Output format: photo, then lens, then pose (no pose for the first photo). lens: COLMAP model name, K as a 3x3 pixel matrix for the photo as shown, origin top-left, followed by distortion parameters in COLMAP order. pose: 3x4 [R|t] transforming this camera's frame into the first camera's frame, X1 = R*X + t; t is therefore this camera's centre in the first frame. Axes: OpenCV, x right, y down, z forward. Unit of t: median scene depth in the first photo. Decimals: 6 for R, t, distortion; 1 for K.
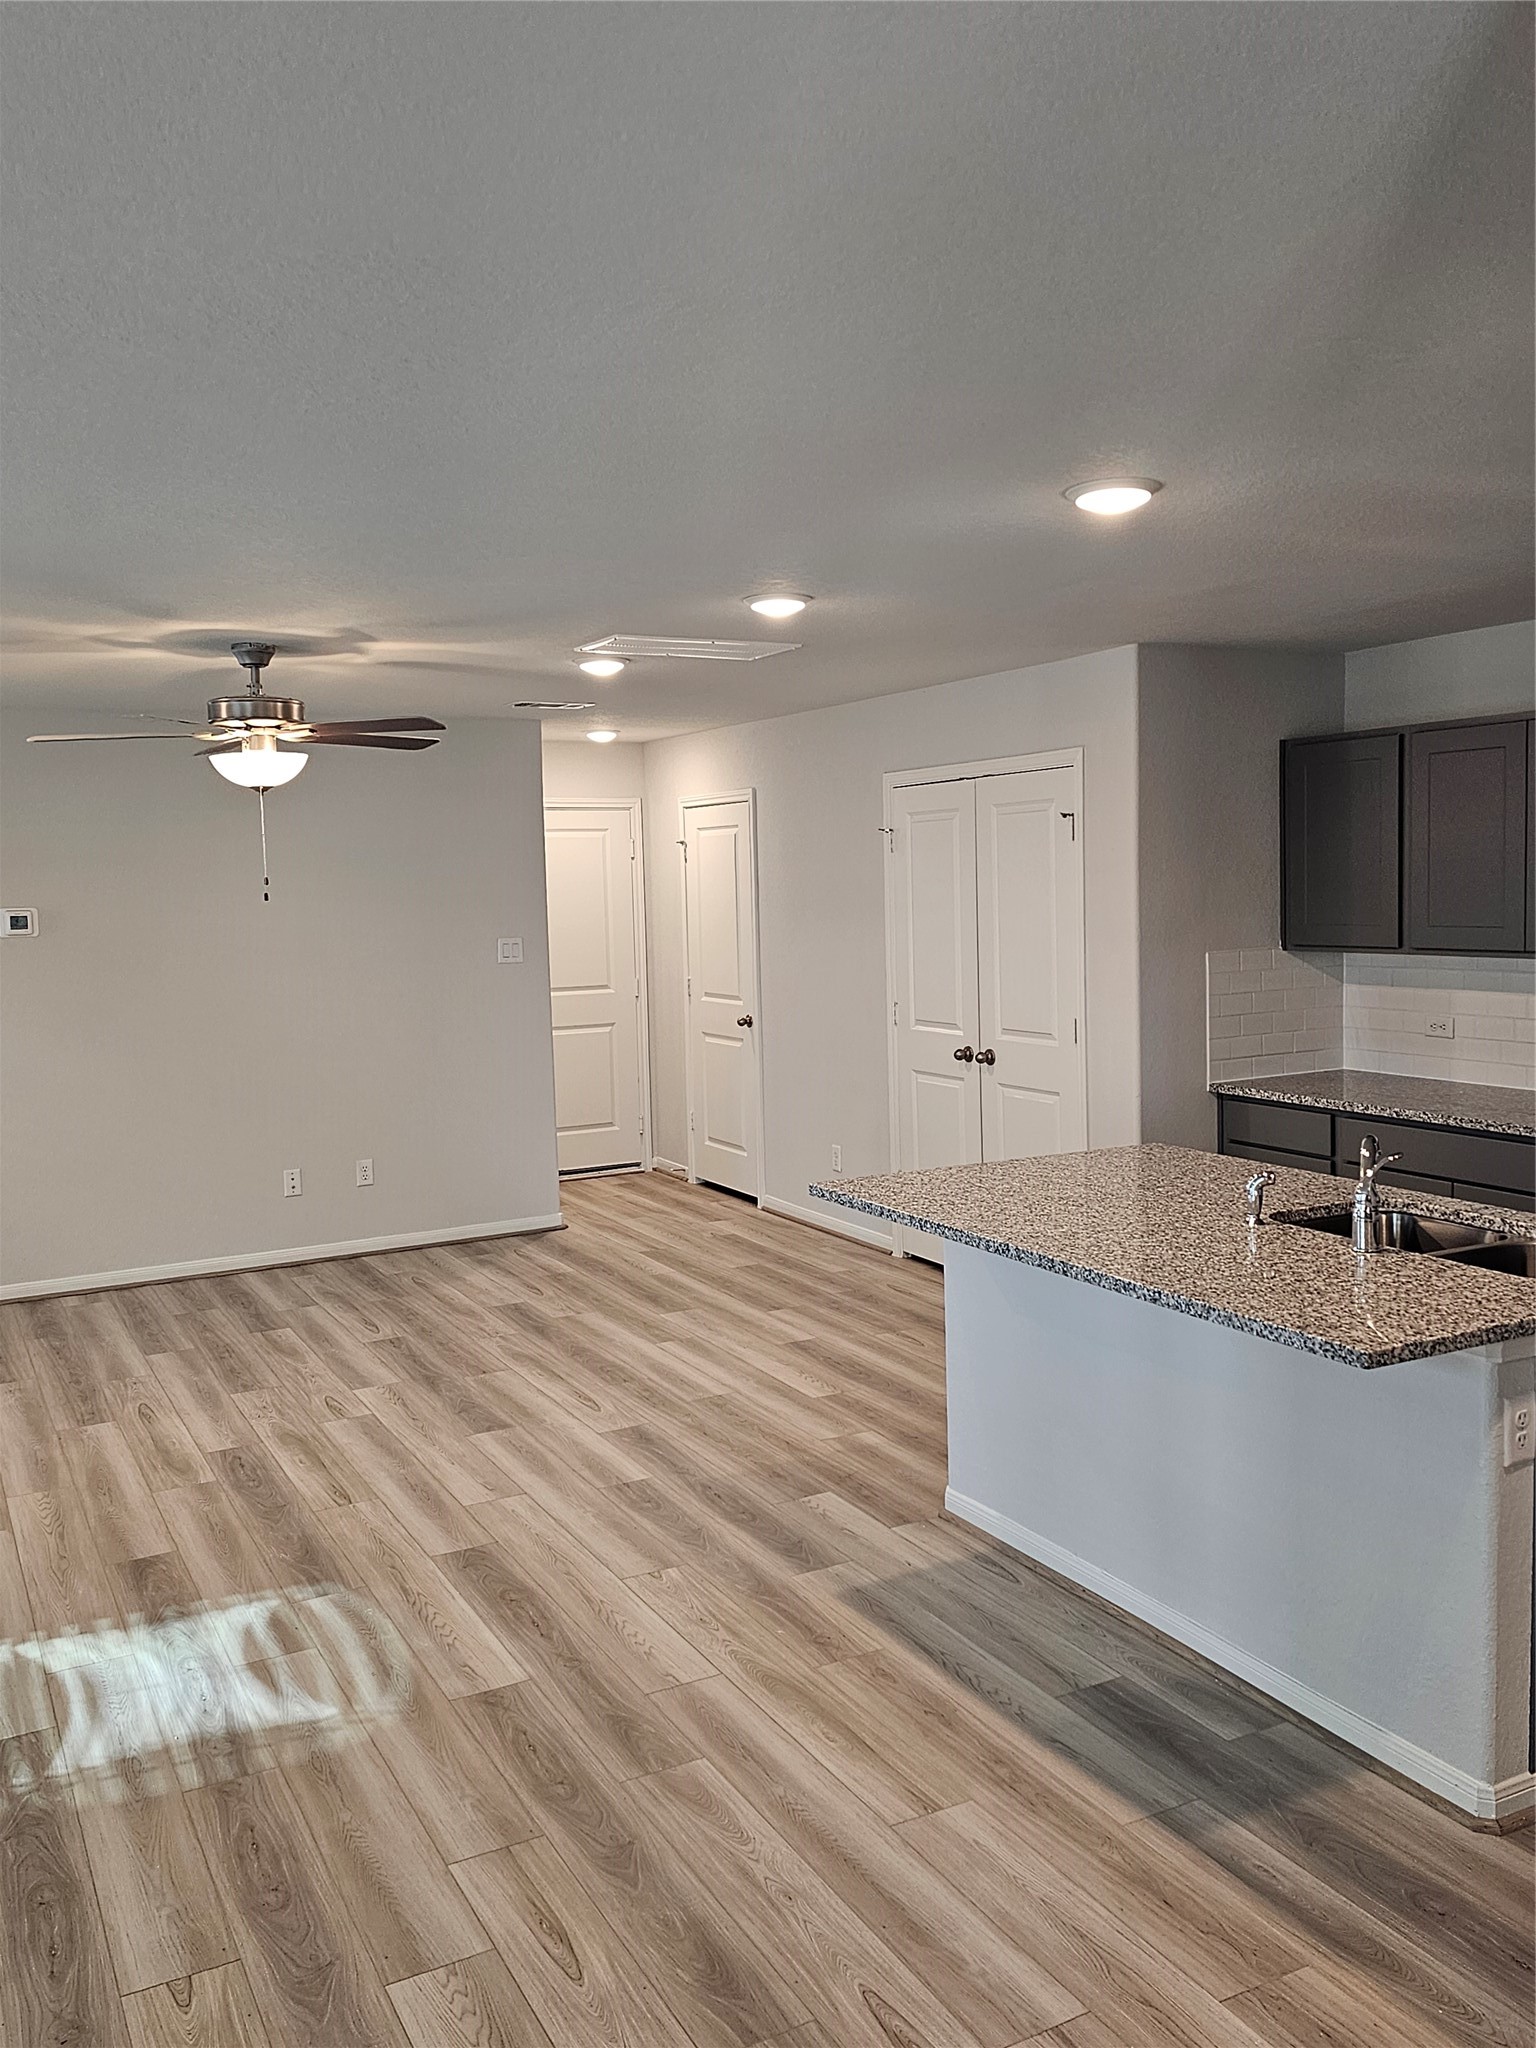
lens RADIAL K [[1694.8, 0, 734.3], [0, 1694.8, 1010.3], [0, 0, 1]] dist [0.081254, -0.083884]
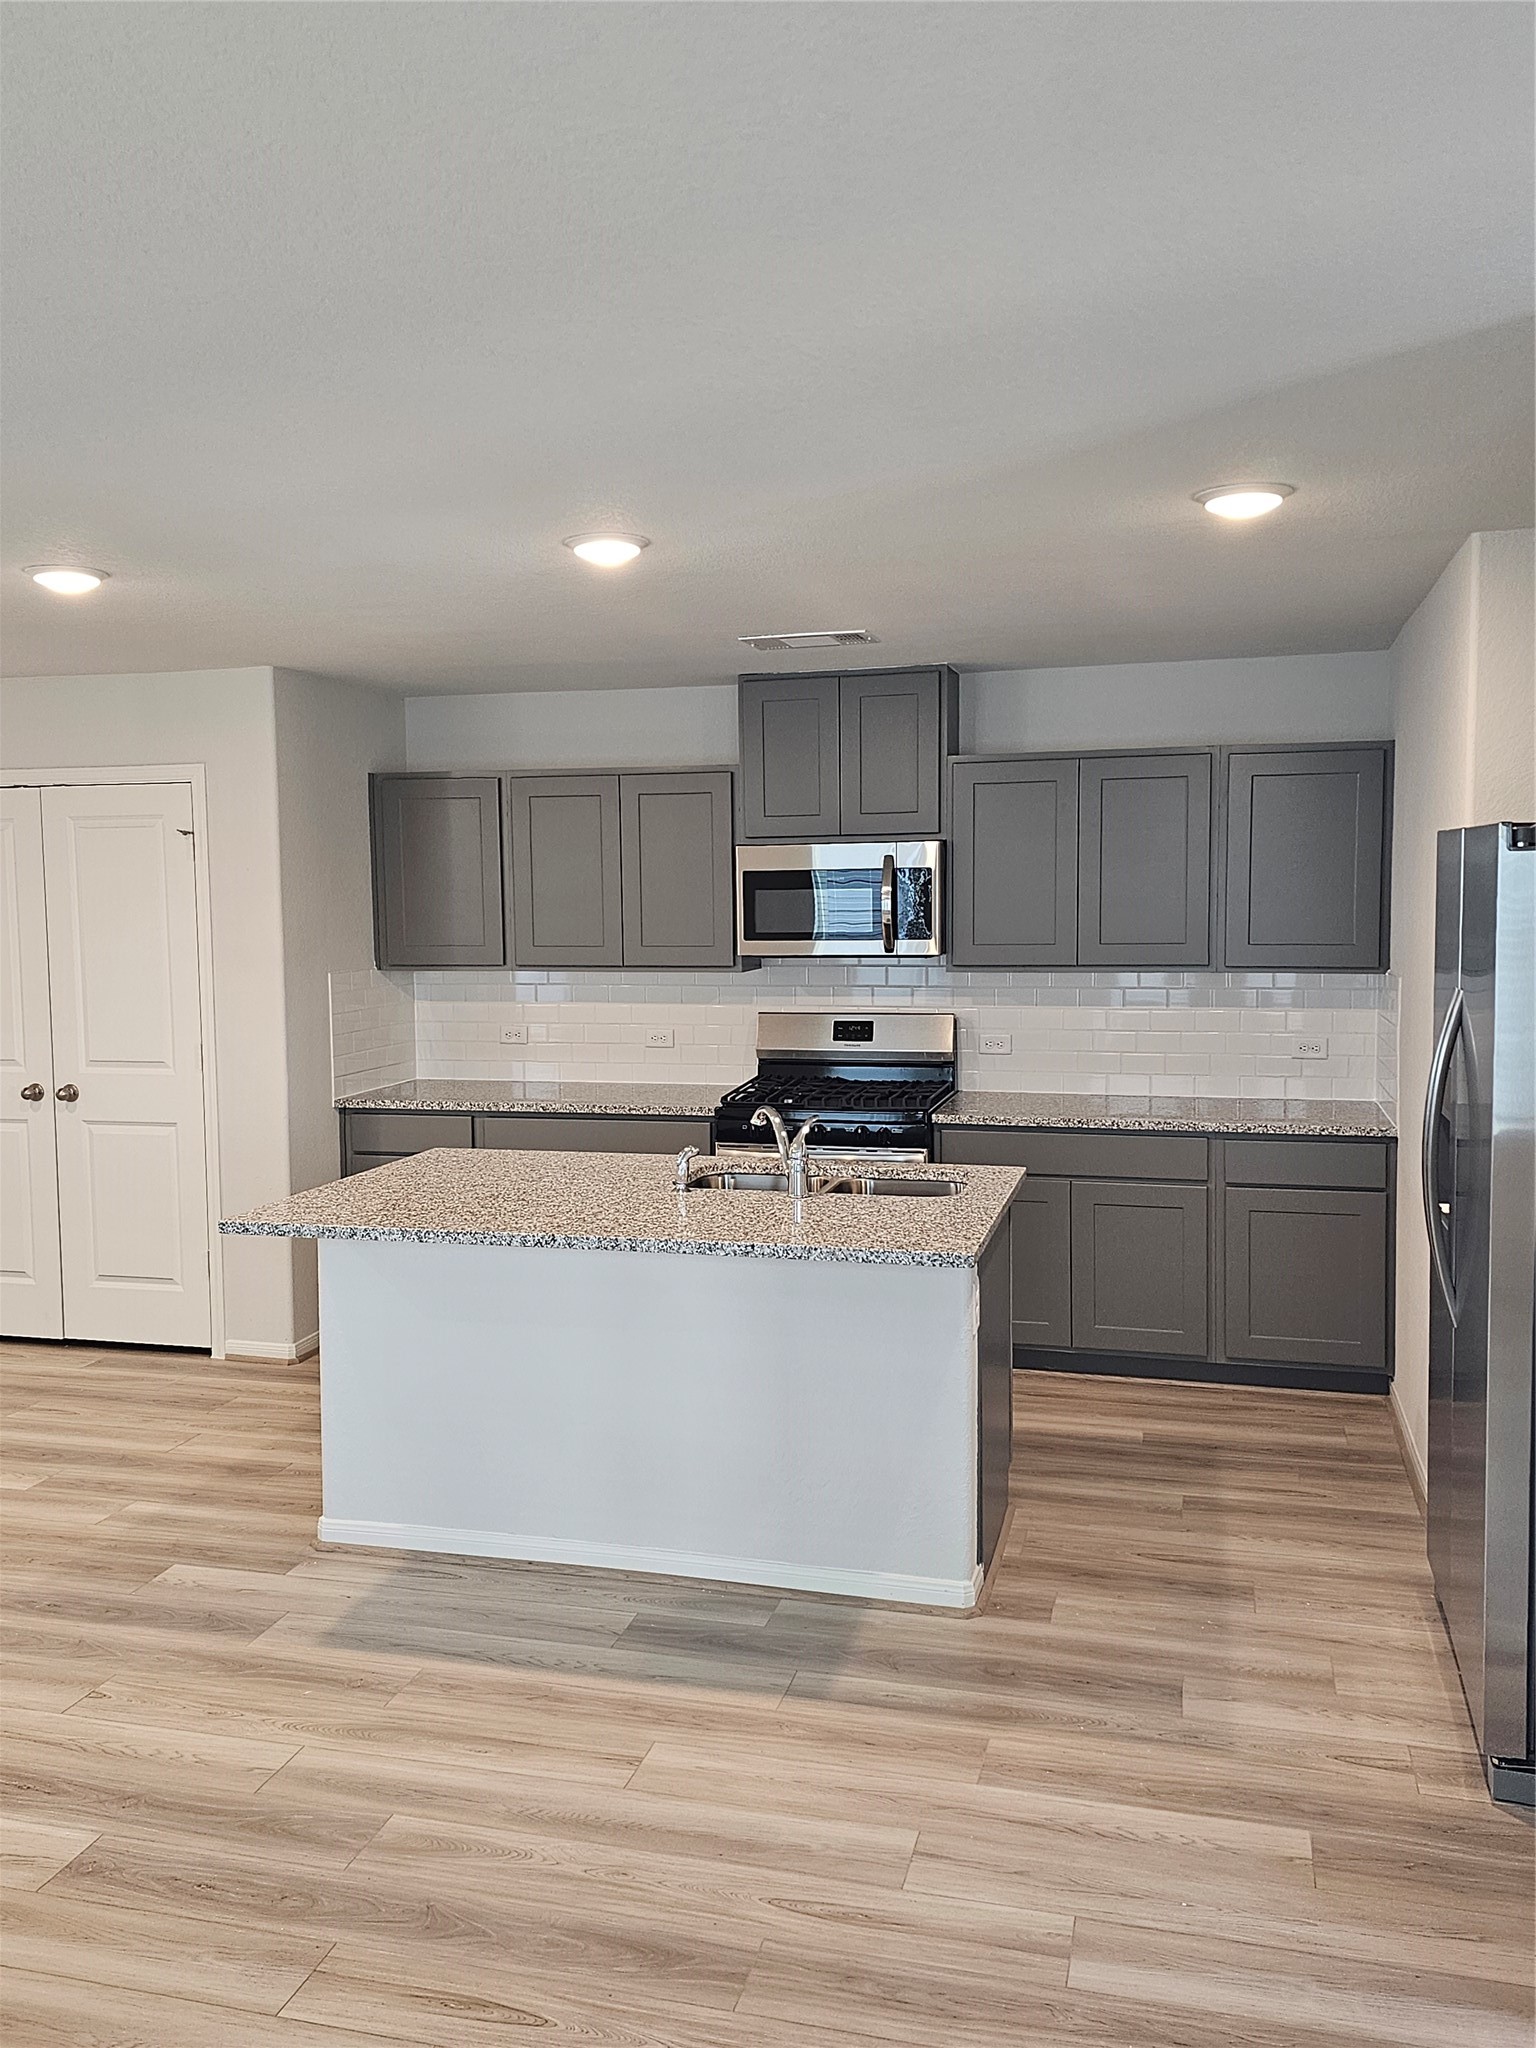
lens RADIAL K [[1702.8, 0, 766.1], [0, 1702.8, 1018.5], [0, 0, 1]] dist [0.079481, -0.091228]
pose [[0.674947, -0.036673, 0.736954, -0.499564], [0.050786, 0.998704, 0.003185, 0.006398], [-0.736117, 0.035277, 0.675935, 0.173208]]
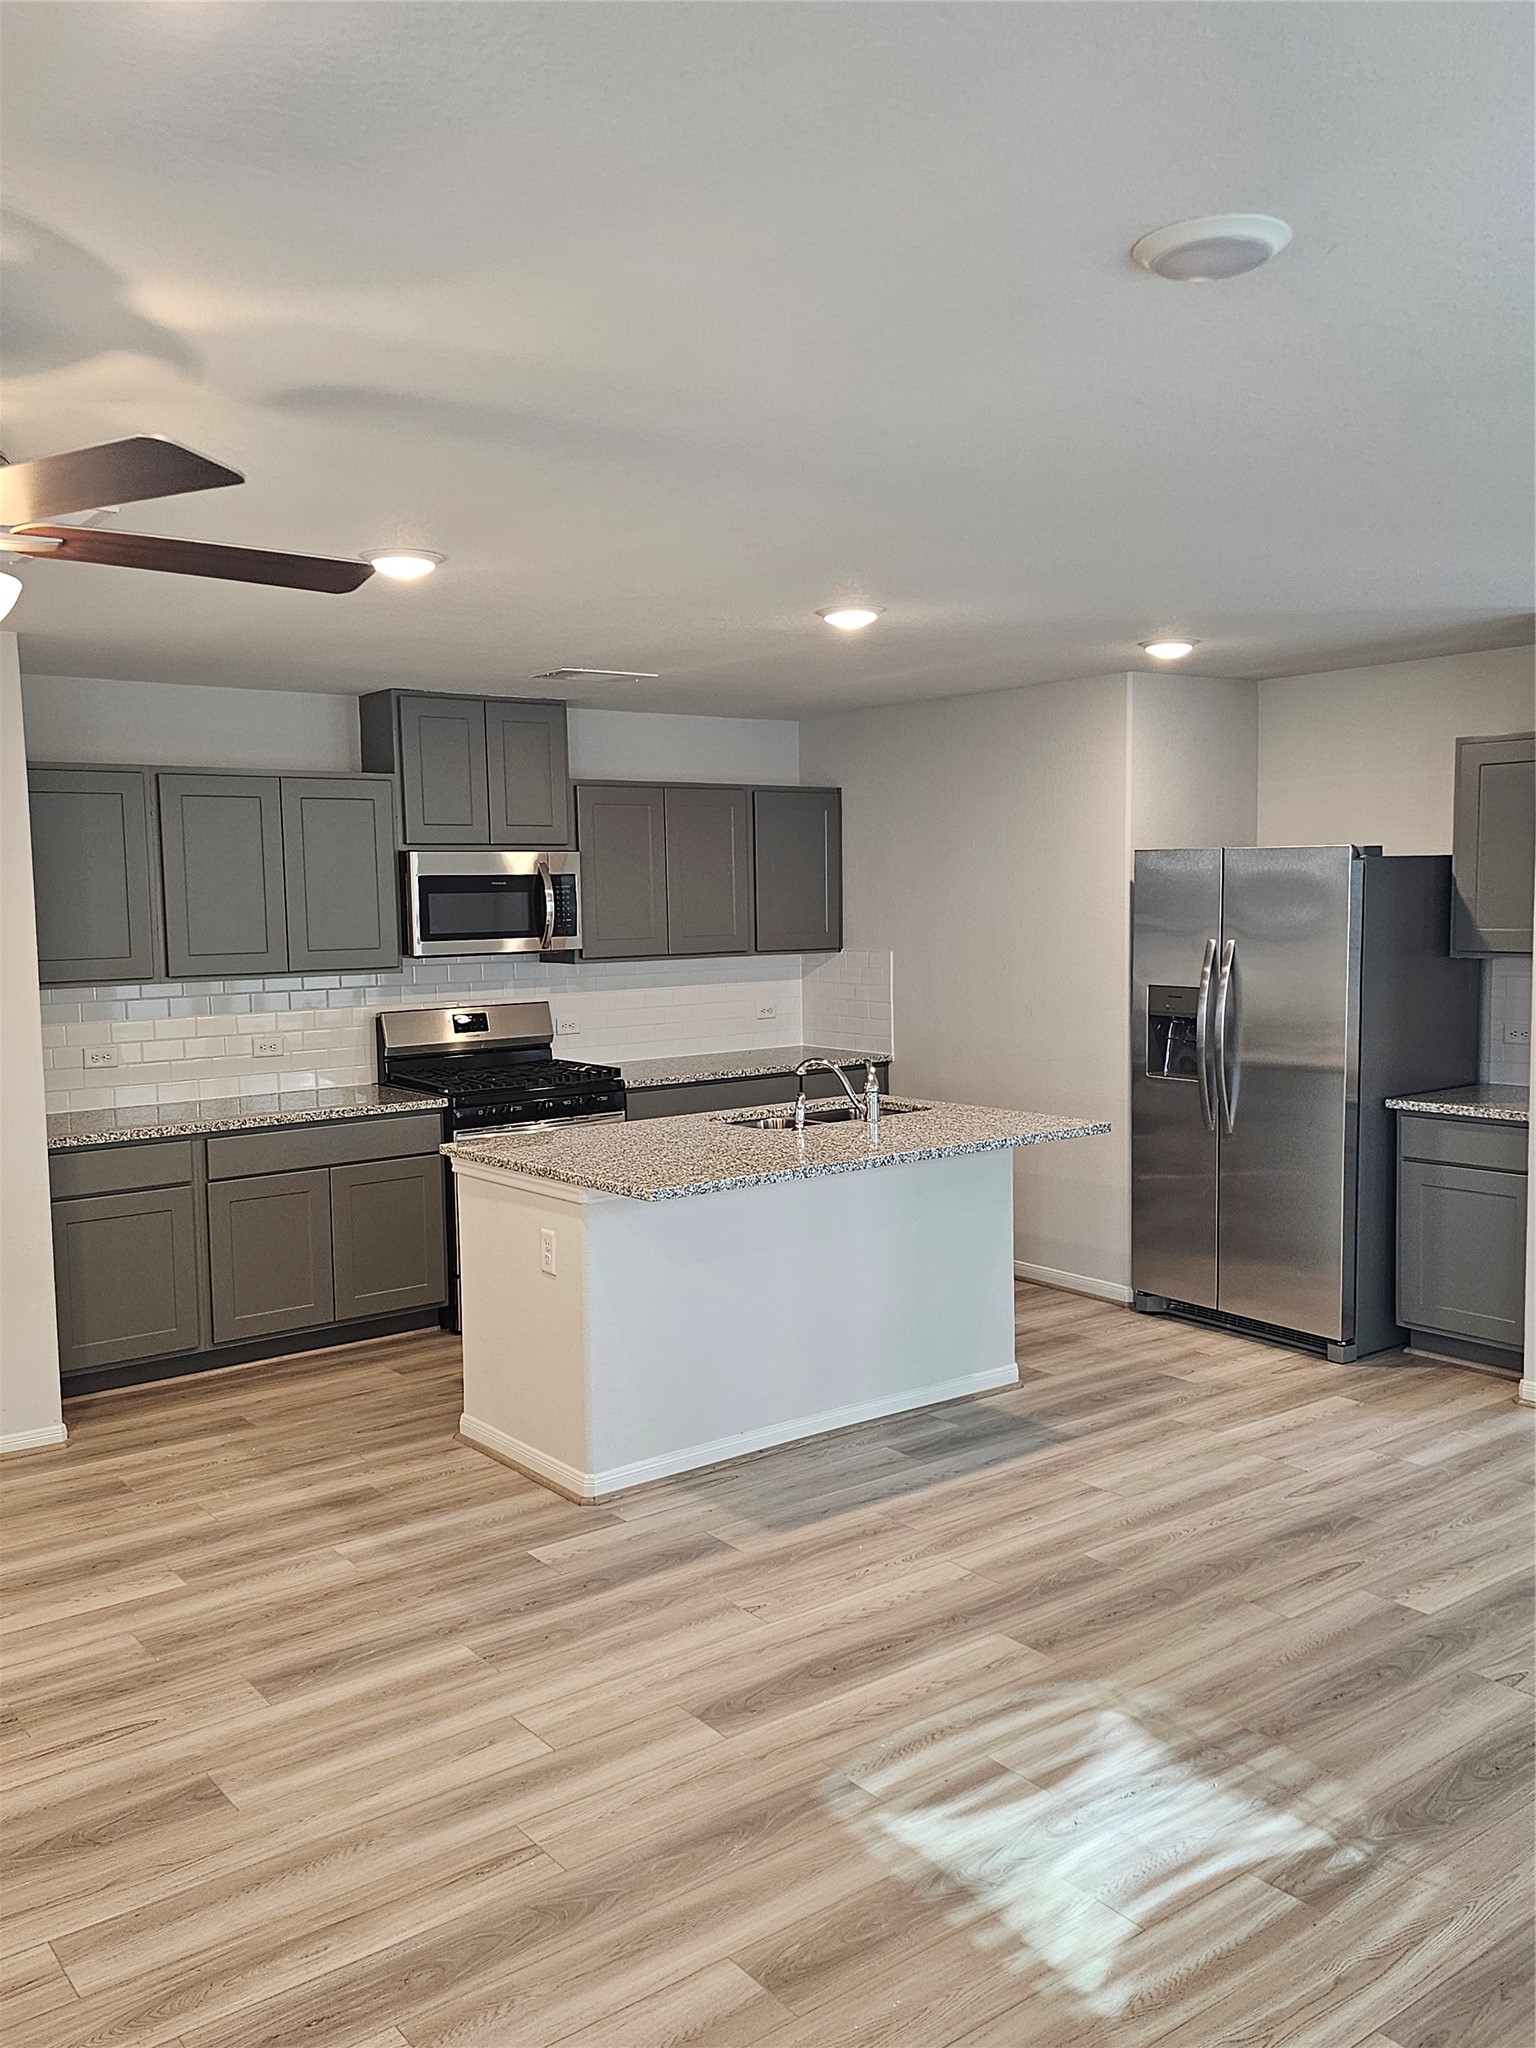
lens RADIAL K [[1697.8, 0, 777.5], [0, 1697.8, 1036.1], [0, 0, 1]] dist [0.072637, -0.050696]
pose [[-0.187225, -0.057776, 0.980616, -1.085351], [0.101159, 0.991827, 0.077750, -0.067554], [-0.977094, 0.113755, -0.179851, 1.258033]]
